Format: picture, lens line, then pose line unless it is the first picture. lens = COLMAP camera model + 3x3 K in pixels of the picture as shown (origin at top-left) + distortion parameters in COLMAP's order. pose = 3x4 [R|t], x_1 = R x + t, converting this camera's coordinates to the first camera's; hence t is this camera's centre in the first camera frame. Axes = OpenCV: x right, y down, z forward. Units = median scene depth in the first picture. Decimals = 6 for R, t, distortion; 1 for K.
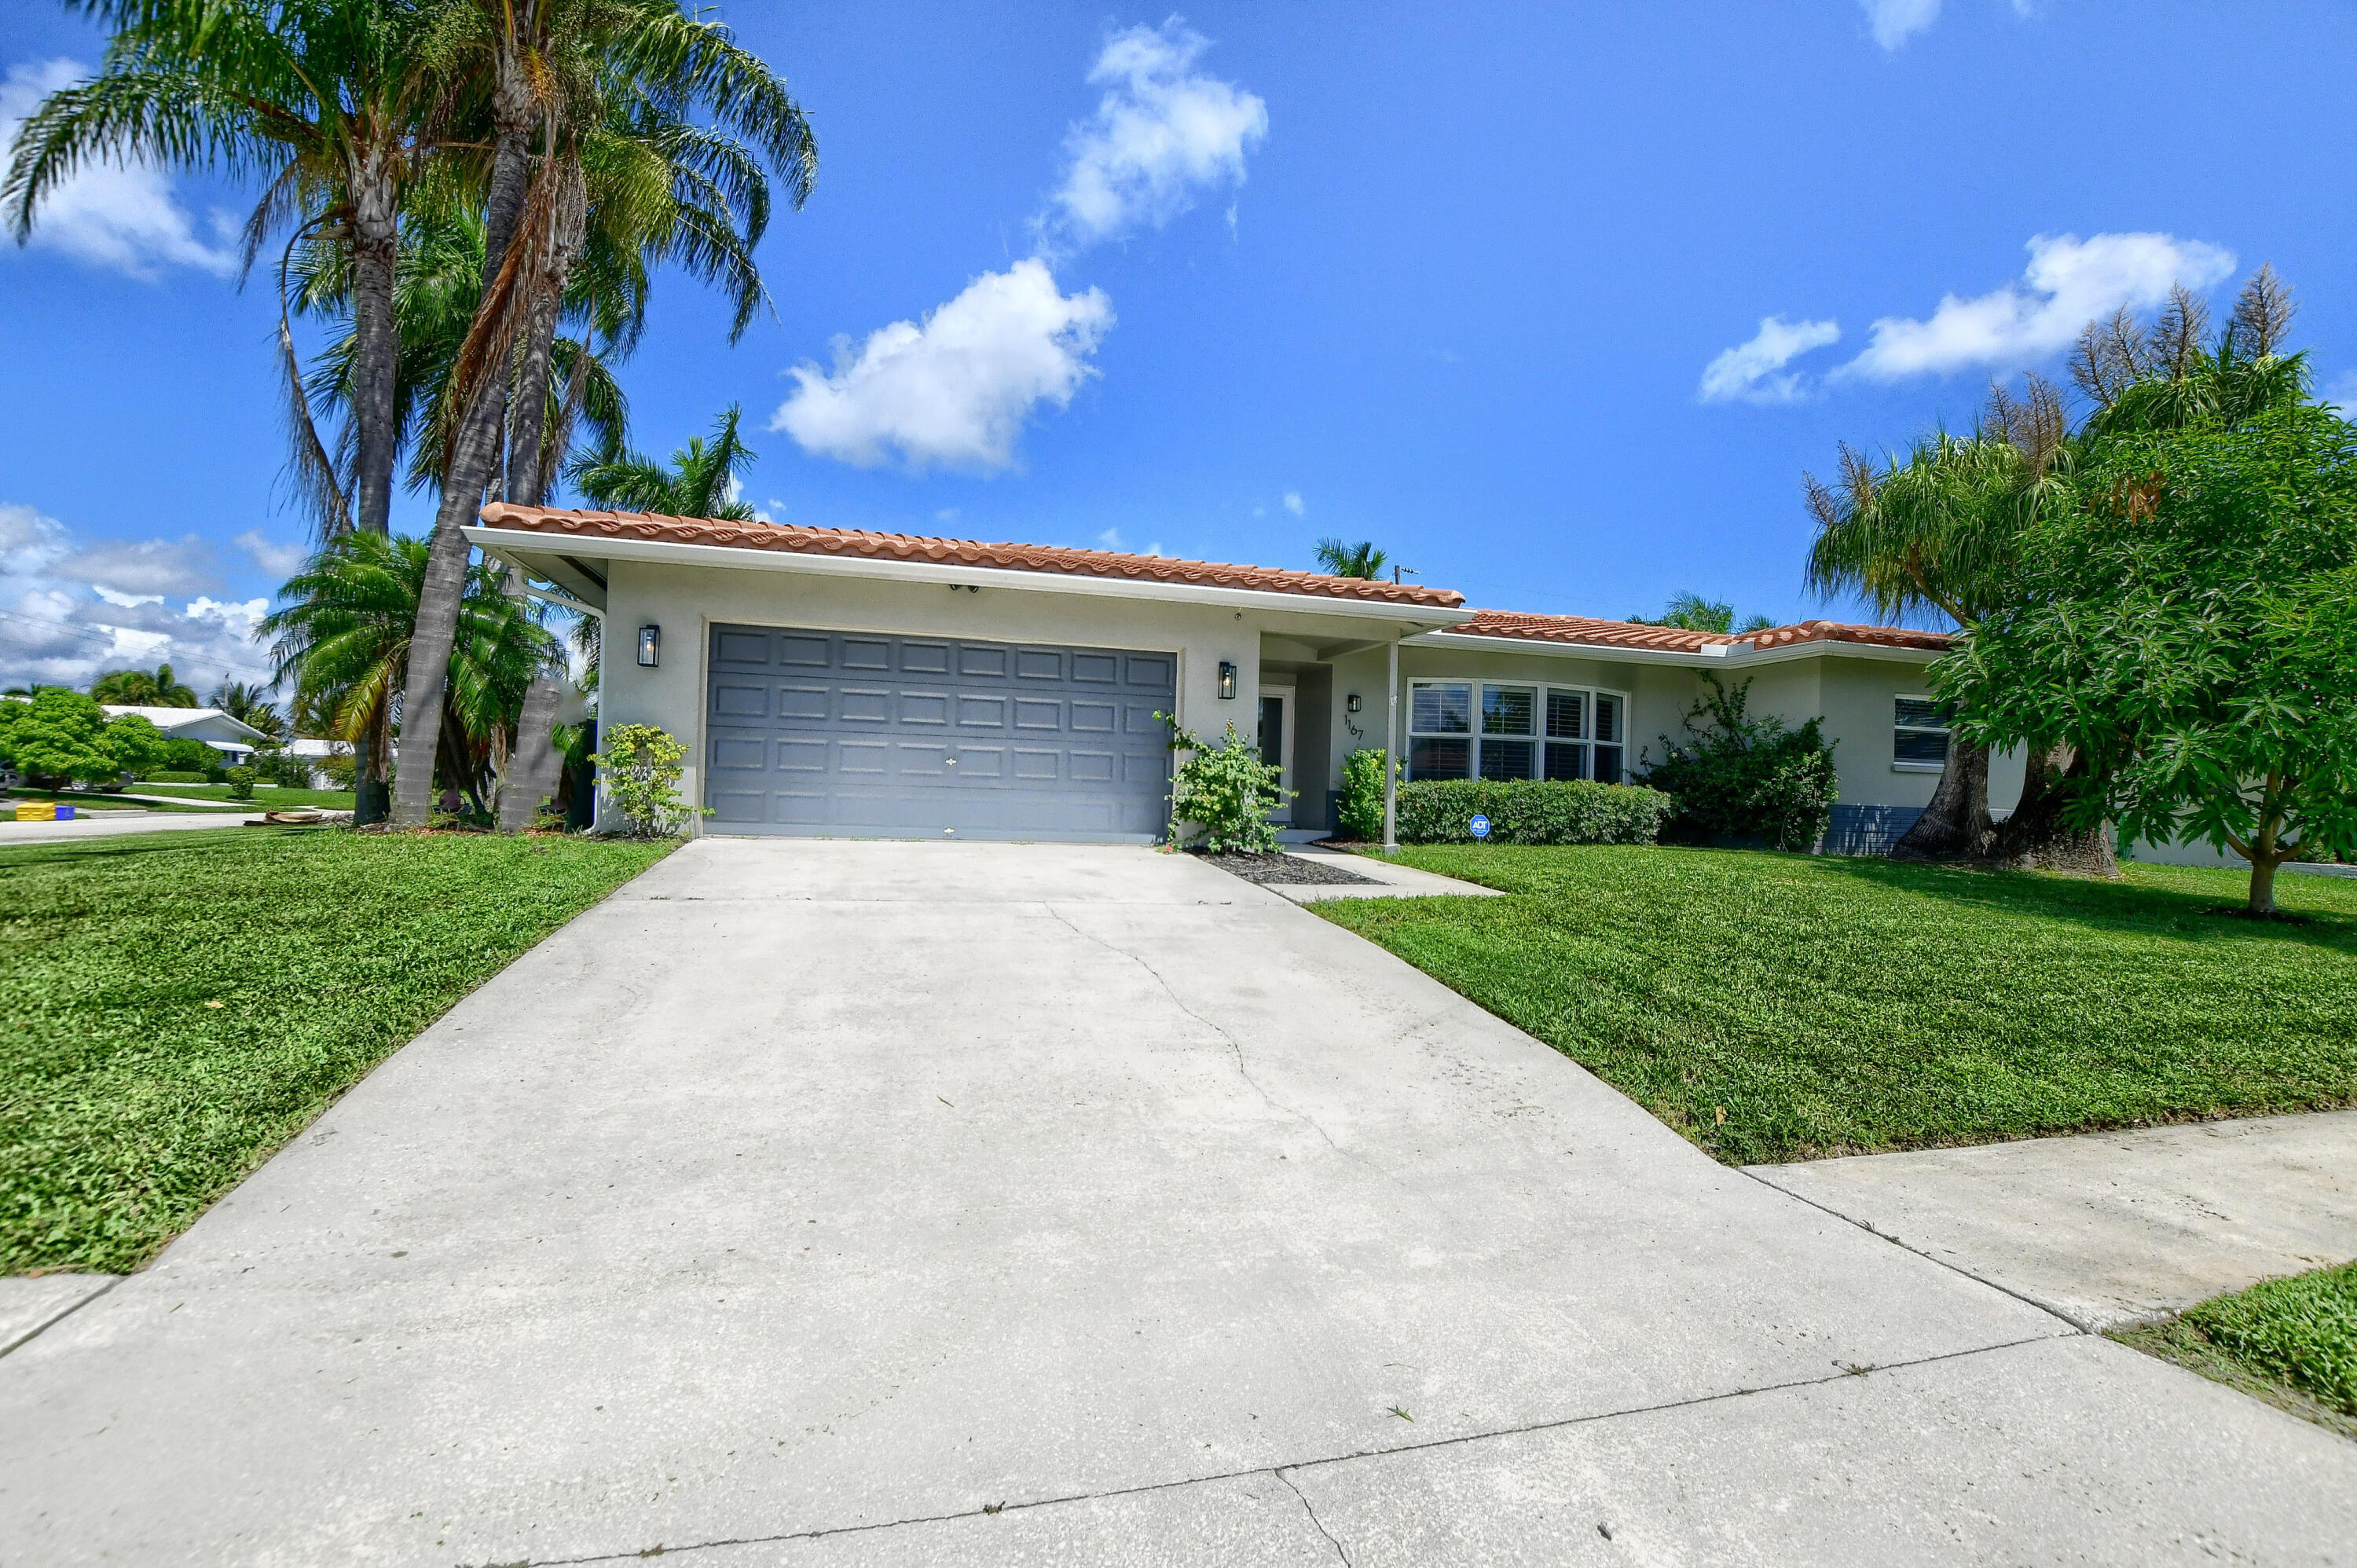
lens RADIAL K [[1037.8, 0, 1172.2], [0, 1037.8, 790.2], [0, 0, 1]] dist [-0.034209, 0.005827]
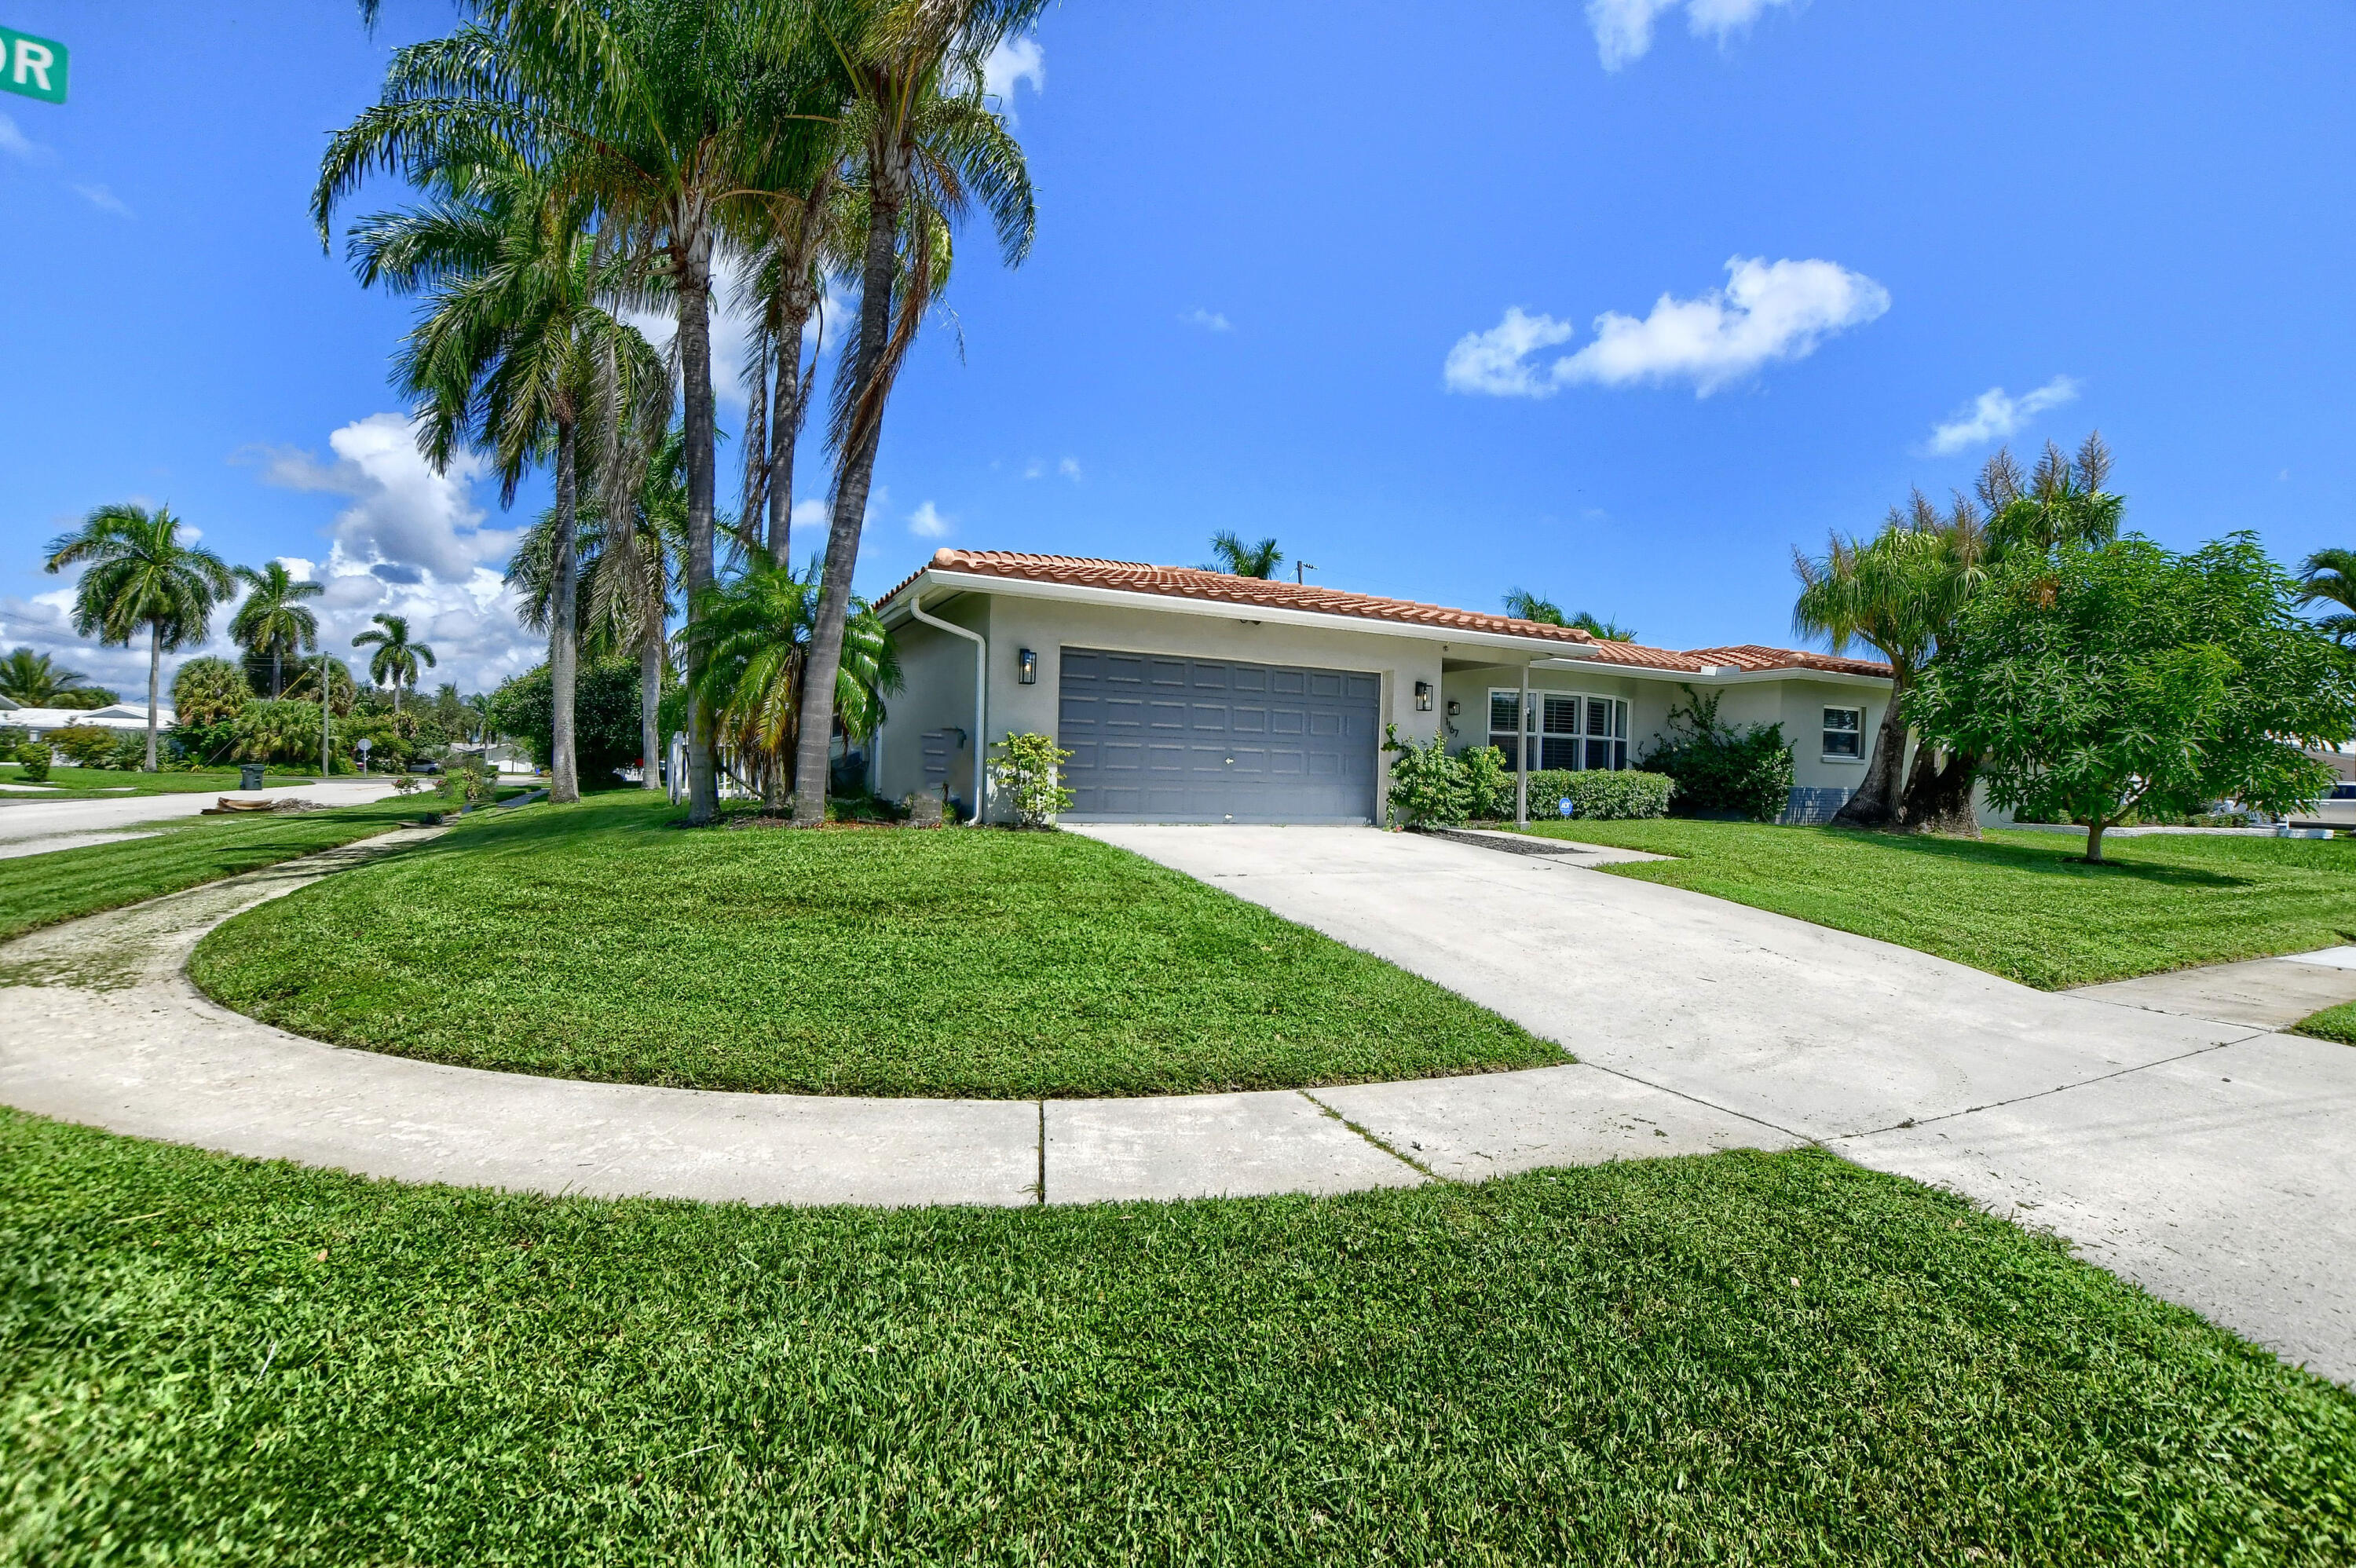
lens RADIAL K [[1037.4, 0, 1171.7], [0, 1037.4, 790.2], [0, 0, 1]] dist [-0.034209, 0.005827]
pose [[0.978344, -0.008059, 0.206828, -0.486062], [0.001920, 0.999552, 0.029864, -0.027029], [-0.206976, -0.028821, 0.977921, -0.177298]]
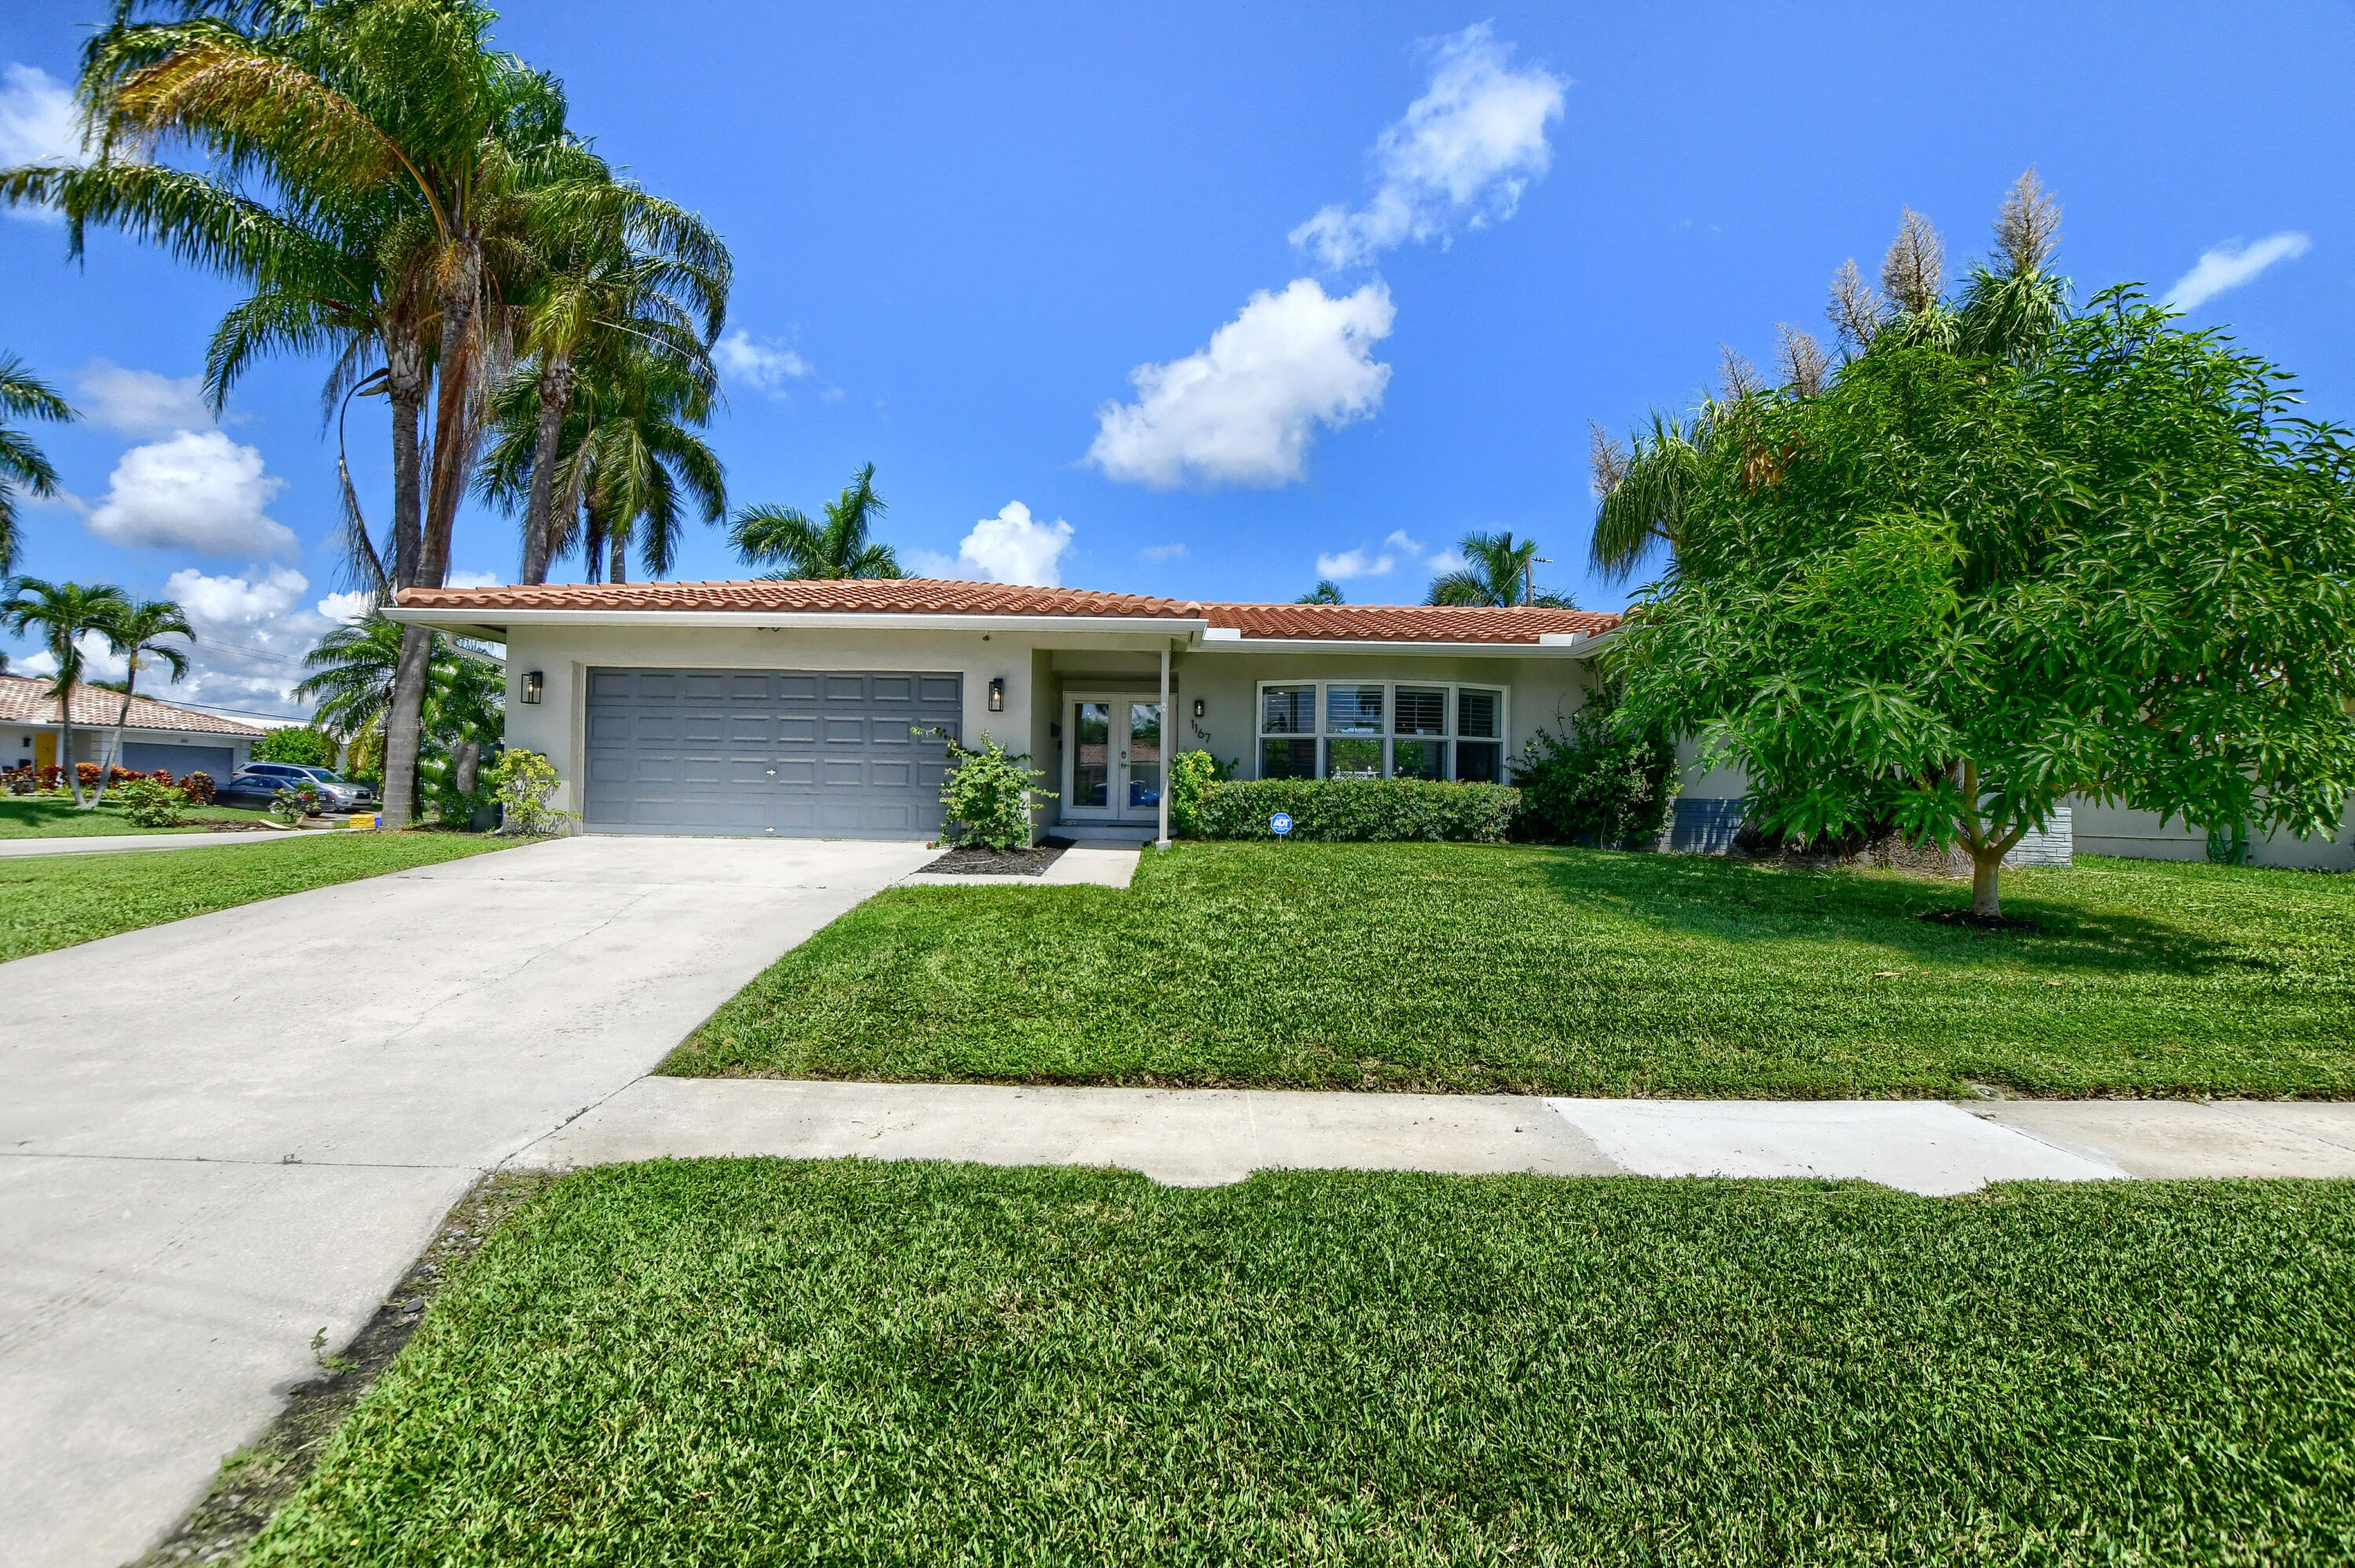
lens RADIAL K [[1008.4, 0, 1177.5], [0, 1008.4, 784.0], [0, 0, 1]] dist [-0.016612, -0.000006]
pose [[0.964278, -0.016037, -0.264406, 0.498104], [0.014094, 0.999858, -0.009243, 0.002774], [0.264517, 0.005187, 0.964367, -0.002016]]
